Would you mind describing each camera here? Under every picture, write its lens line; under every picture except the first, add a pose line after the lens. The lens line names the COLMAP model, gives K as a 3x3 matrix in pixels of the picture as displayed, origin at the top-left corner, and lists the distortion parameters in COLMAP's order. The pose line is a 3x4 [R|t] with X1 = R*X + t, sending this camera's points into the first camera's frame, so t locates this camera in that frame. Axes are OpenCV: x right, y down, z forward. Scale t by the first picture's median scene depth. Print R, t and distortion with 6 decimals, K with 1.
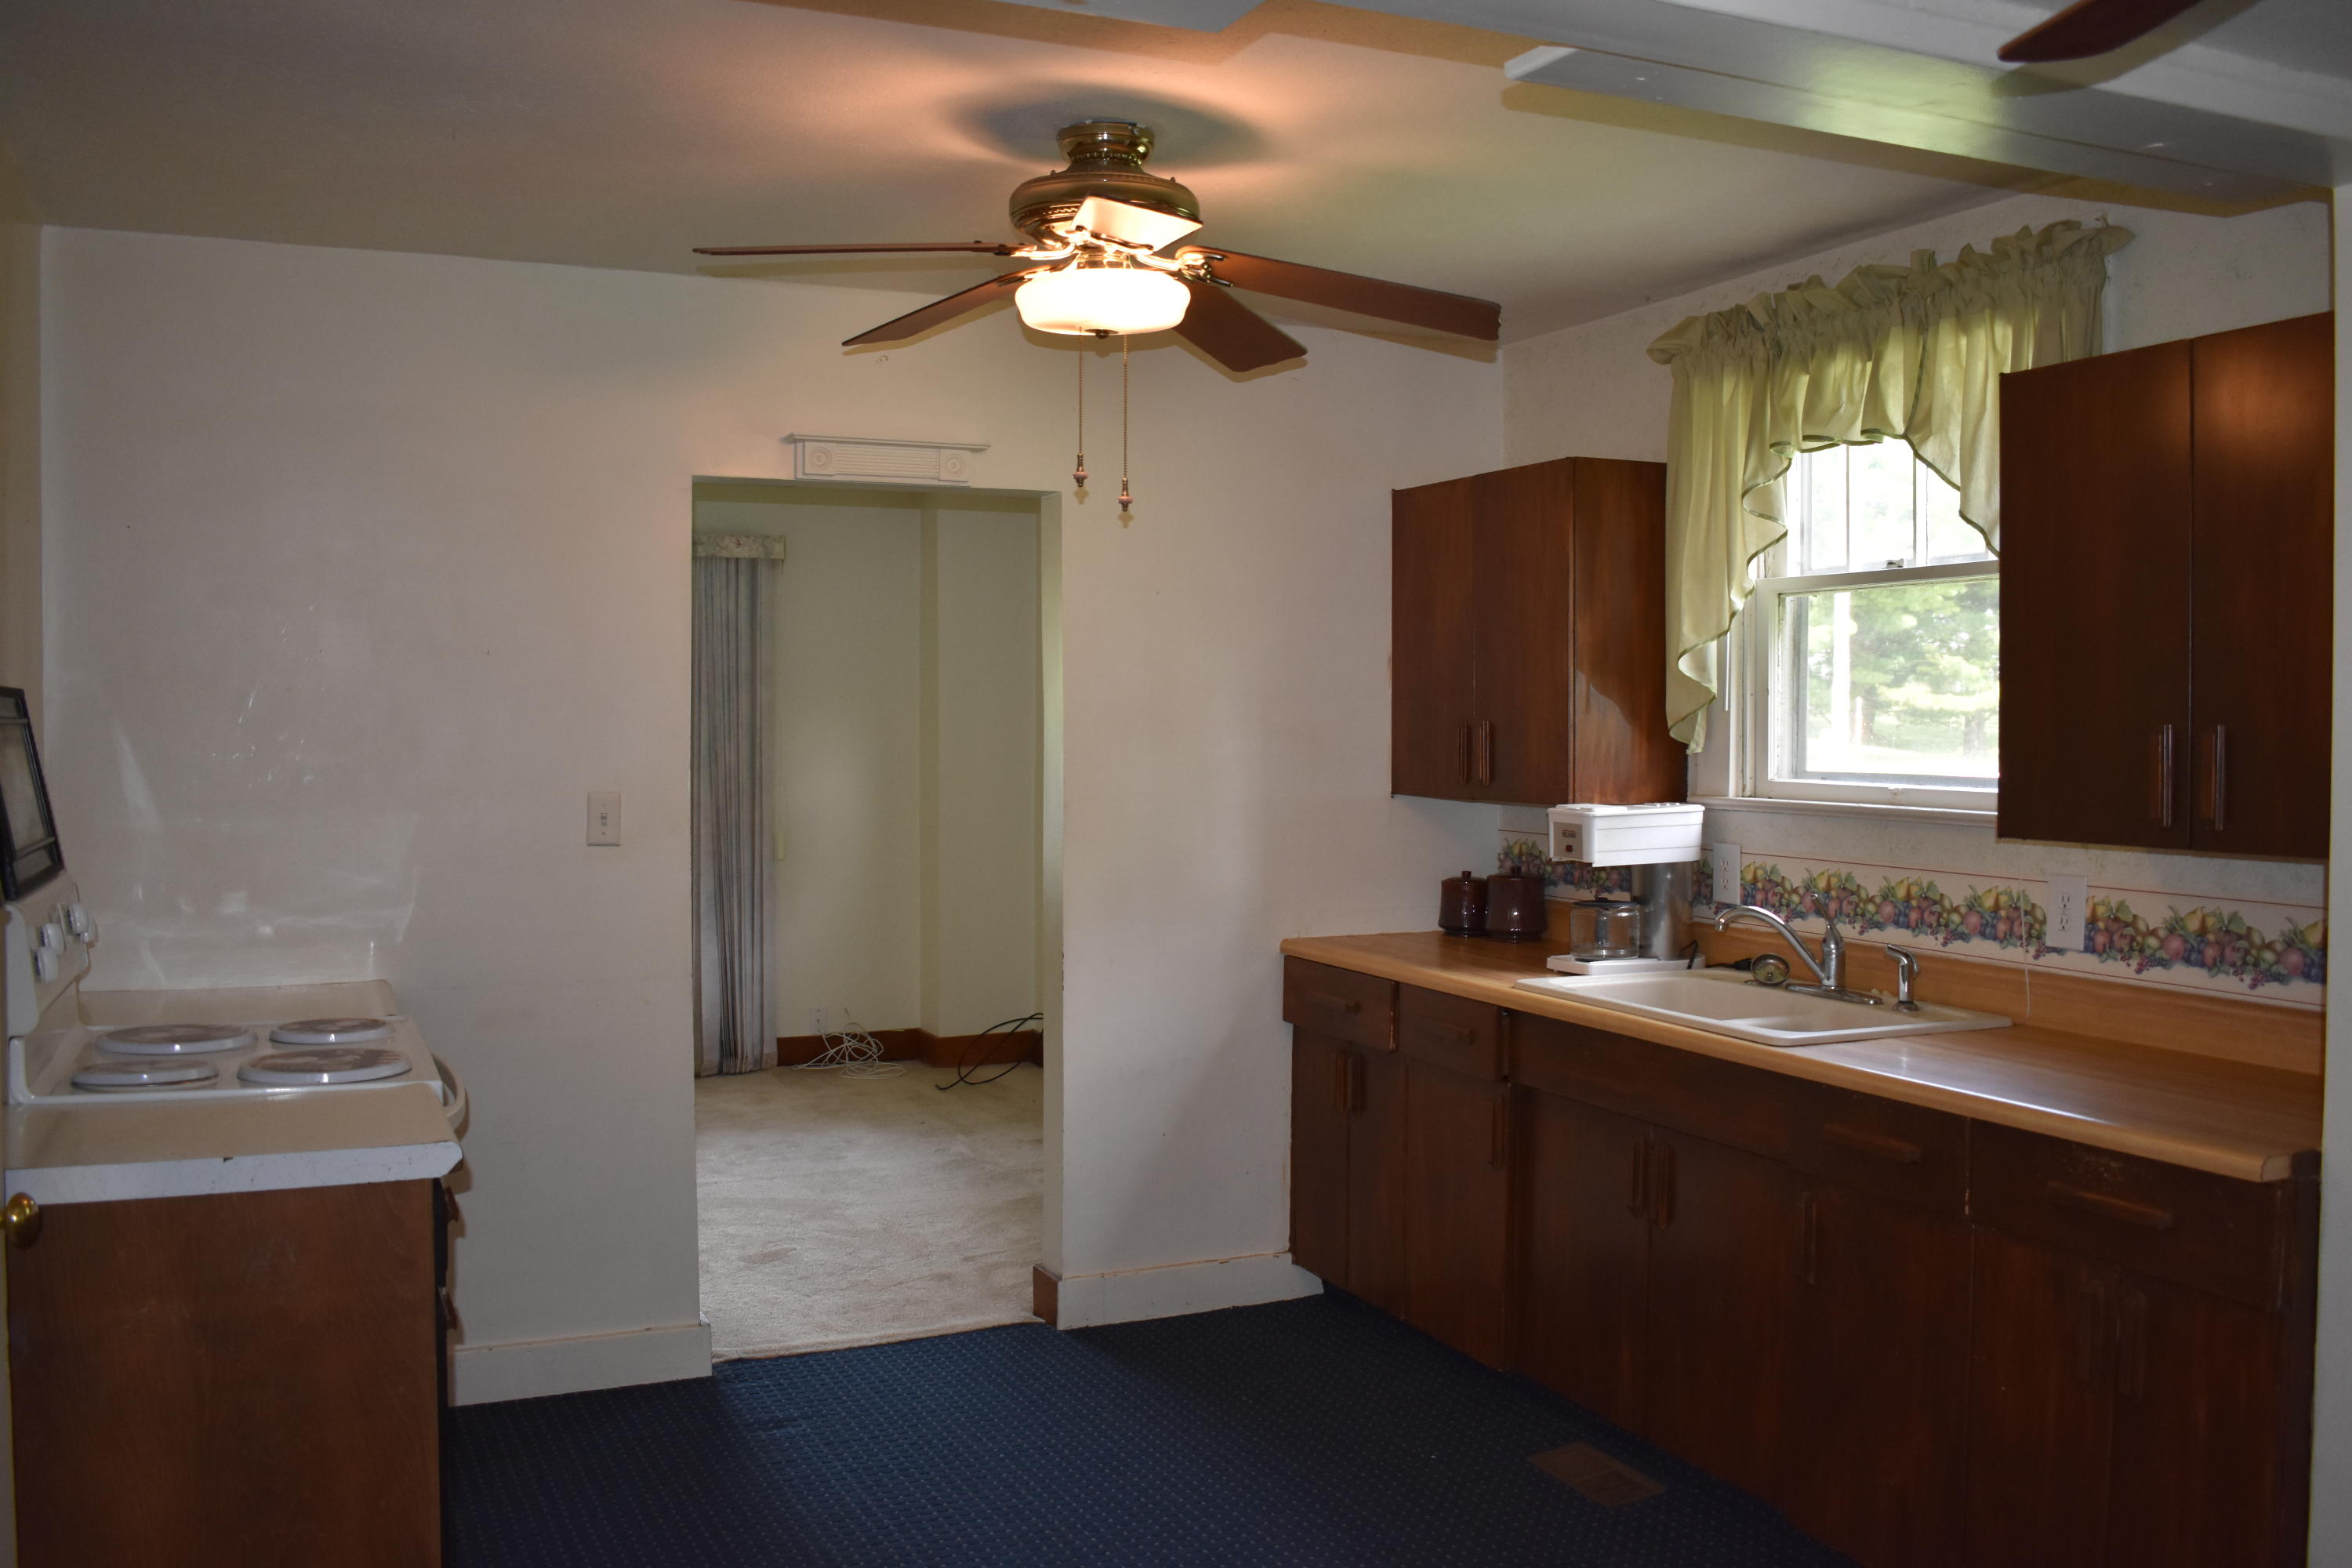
lens RADIAL K [[2005.3, 0, 1176.0], [0, 2005.3, 784.0], [0, 0, 1]] dist [-0.096140, 0.007278]
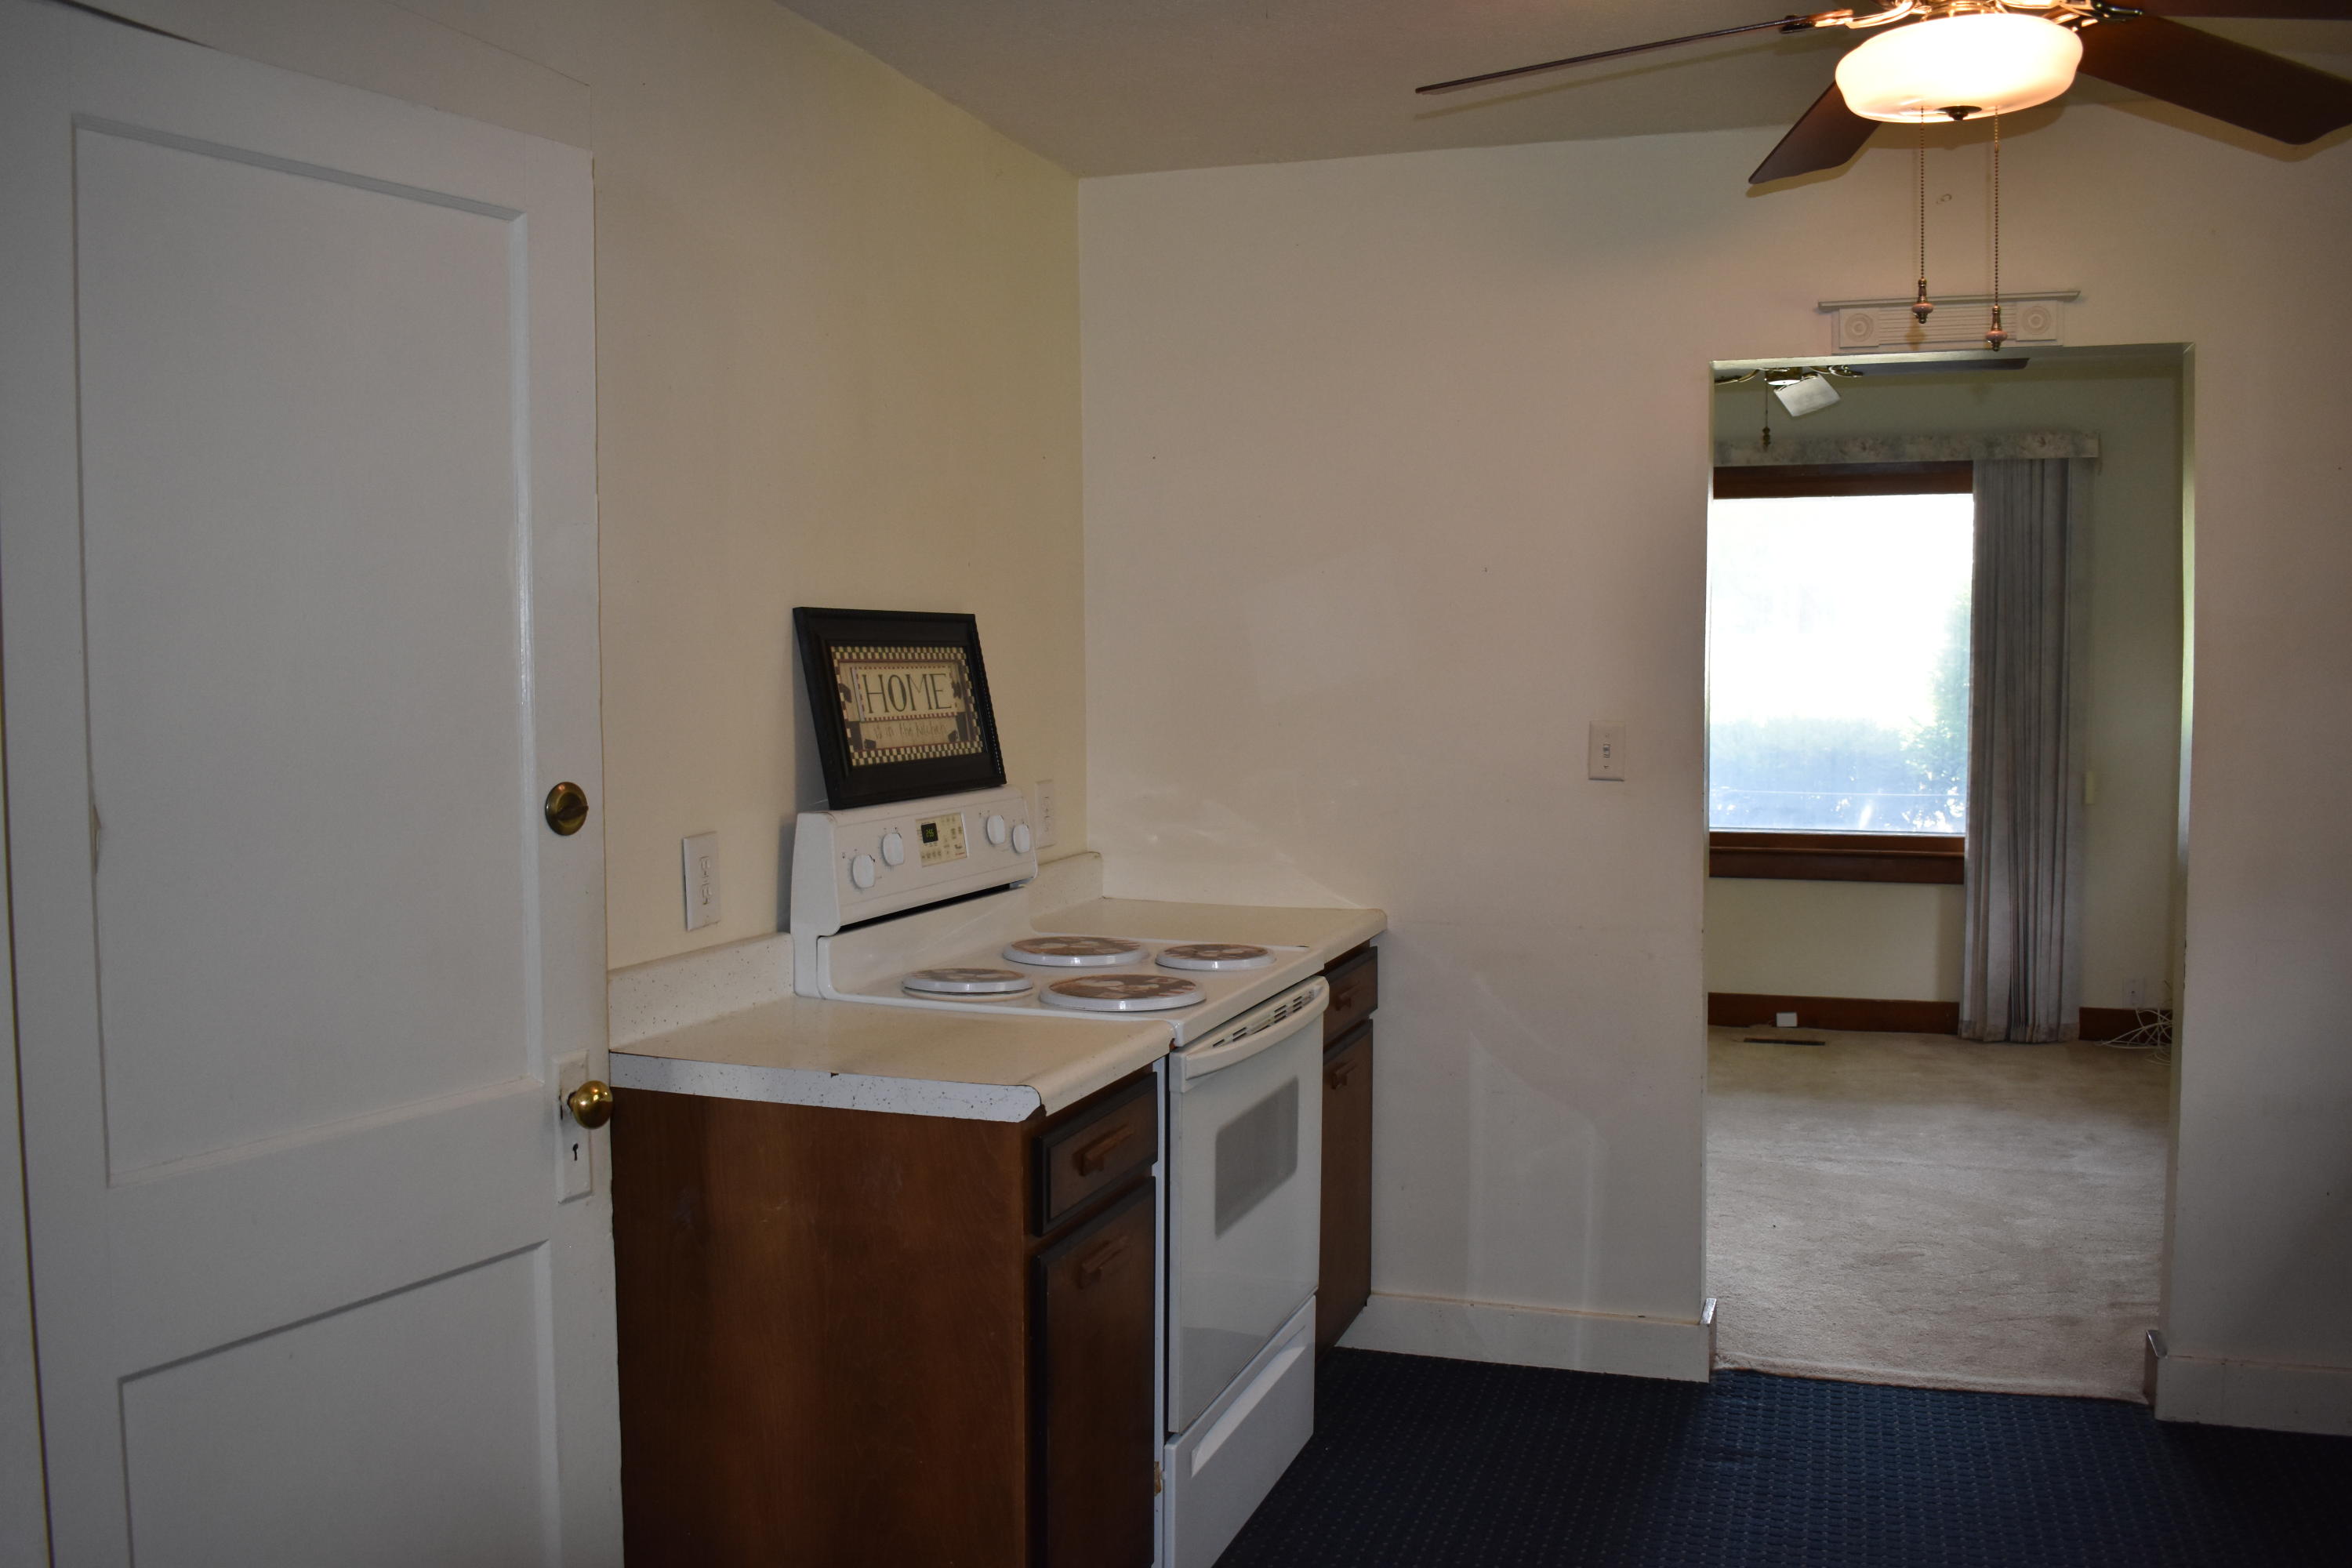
lens RADIAL K [[2005.3, 0, 1176.0], [0, 2005.3, 784.0], [0, 0, 1]] dist [-0.096140, 0.007278]
pose [[0.727843, 0.040280, -0.684560, 0.168908], [-0.014815, 0.998964, 0.043027, -0.003060], [0.685584, -0.021175, 0.727686, 0.179189]]
